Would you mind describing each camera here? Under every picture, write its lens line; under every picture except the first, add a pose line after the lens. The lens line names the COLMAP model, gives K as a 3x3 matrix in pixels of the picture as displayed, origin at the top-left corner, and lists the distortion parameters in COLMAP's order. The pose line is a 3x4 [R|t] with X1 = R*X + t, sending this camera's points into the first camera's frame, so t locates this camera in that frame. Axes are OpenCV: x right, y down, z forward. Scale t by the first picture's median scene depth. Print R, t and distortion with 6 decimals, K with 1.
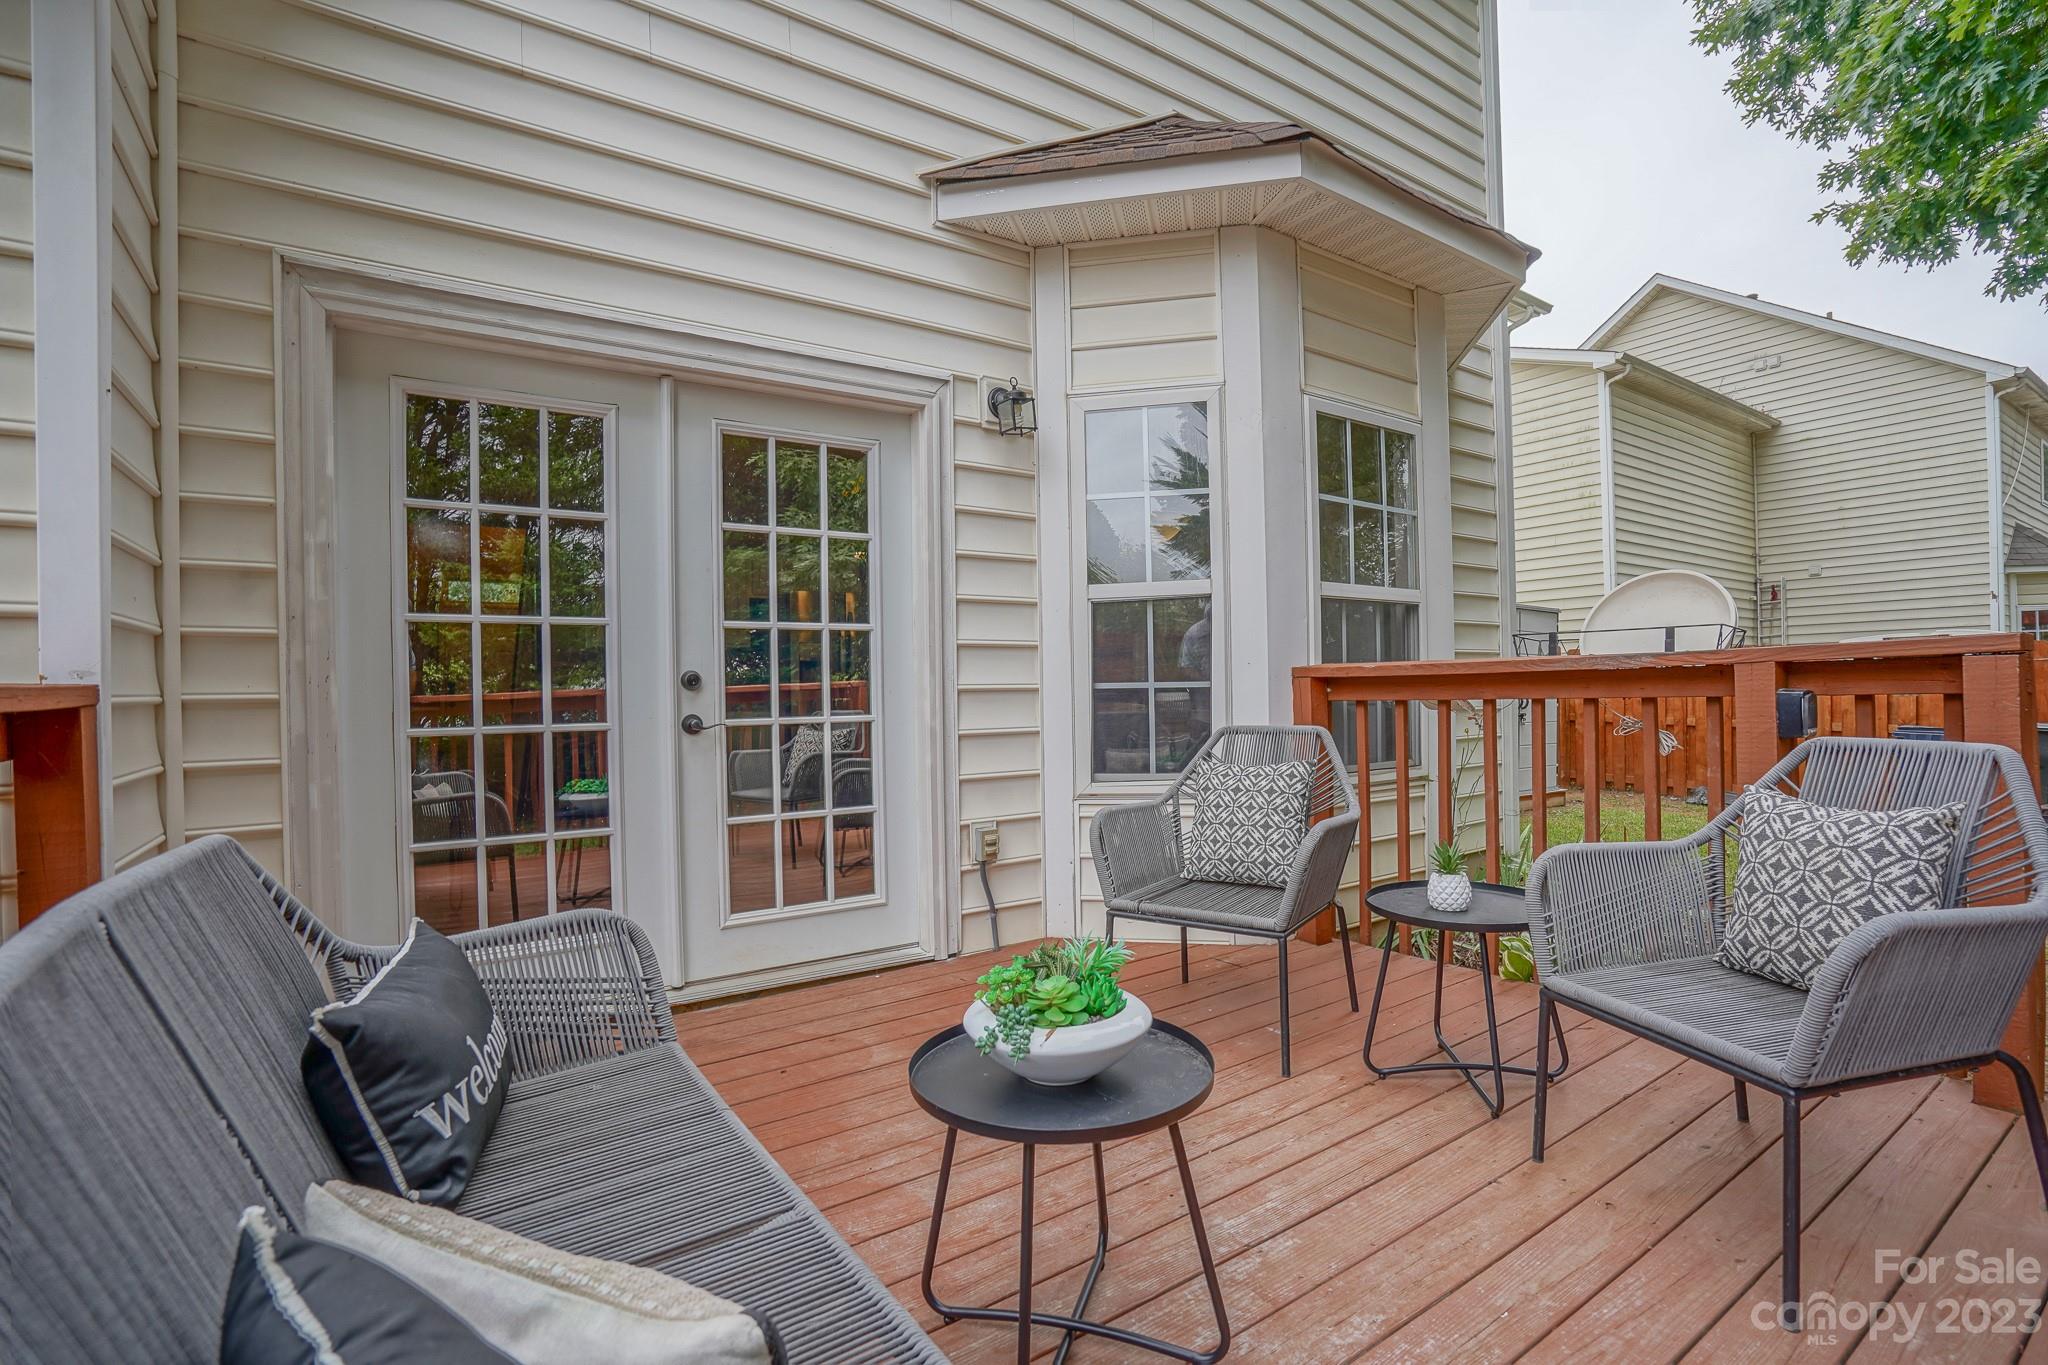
lens RADIAL K [[947.1, 0, 1023.2], [0, 947.1, 692.3], [0, 0, 1]] dist [-0.057956, 0.024074]
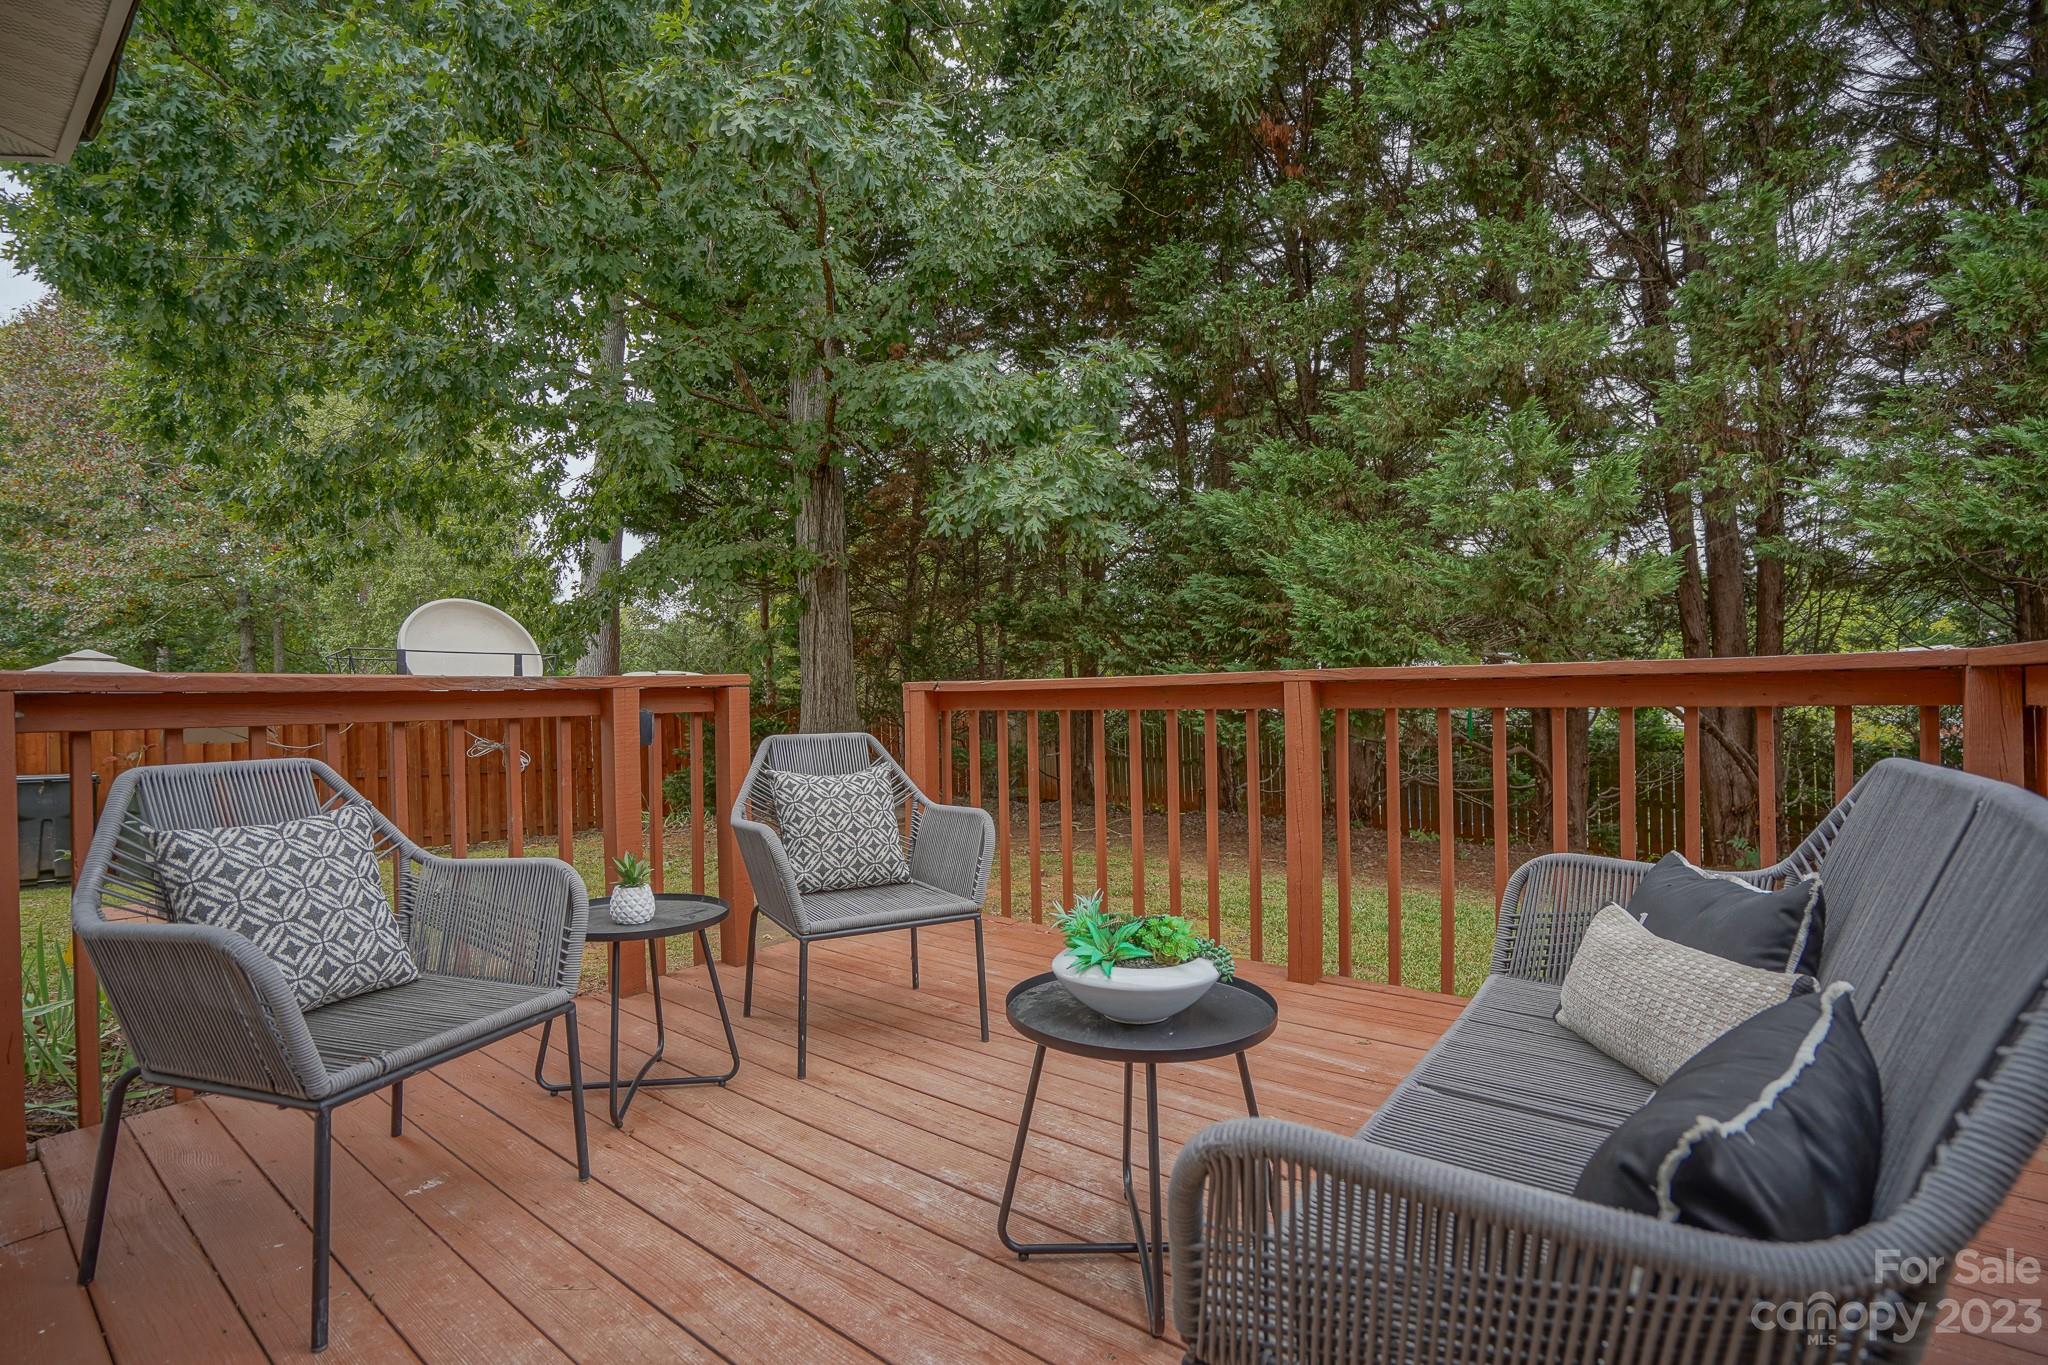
lens RADIAL K [[947.1, 0, 1023.2], [0, 947.1, 692.3], [0, 0, 1]] dist [-0.057956, 0.024074]
pose [[-0.280456, 0.023869, 0.959570, -0.718339], [0.026346, 0.999506, -0.017162, 0.014039], [-0.959505, 0.020467, -0.280946, 1.006332]]
